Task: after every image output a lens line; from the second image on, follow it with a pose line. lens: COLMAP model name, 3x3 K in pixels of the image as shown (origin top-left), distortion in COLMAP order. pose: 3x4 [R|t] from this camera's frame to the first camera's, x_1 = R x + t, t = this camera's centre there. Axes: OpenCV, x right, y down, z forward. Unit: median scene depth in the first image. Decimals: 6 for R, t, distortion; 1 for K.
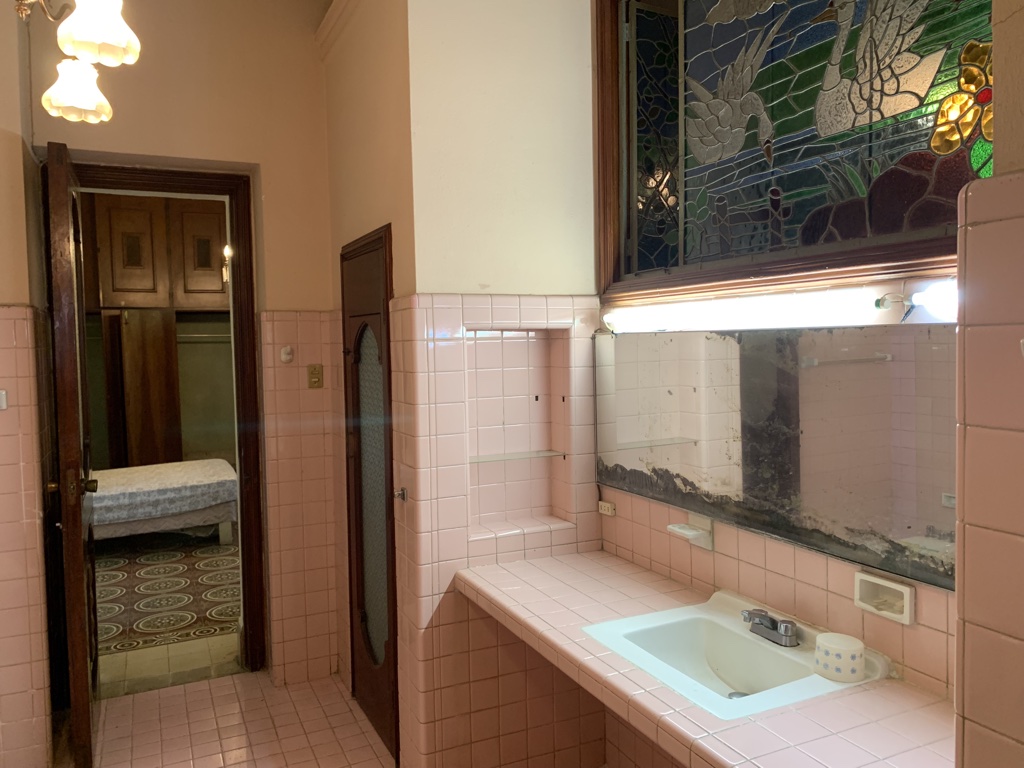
lens RADIAL K [[773.7, 0, 510.6], [0, 773.7, 381.9], [0, 0, 1]] dist [-0.004162, -0.000131]
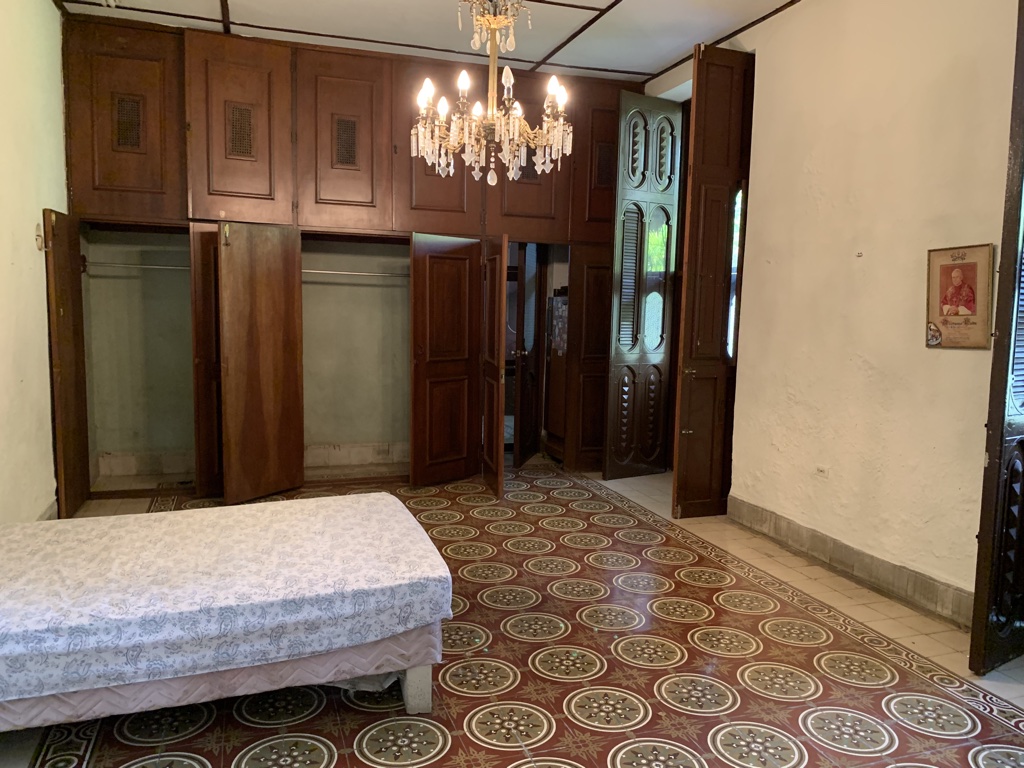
lens RADIAL K [[773.7, 0, 513.4], [0, 773.7, 384.5], [0, 0, 1]] dist [-0.004162, -0.000131]
pose [[0.993131, 0.054122, -0.103734, -0.203195], [-0.048884, 0.997429, 0.052394, -0.008001], [0.106303, -0.046963, 0.993224, 0.412692]]
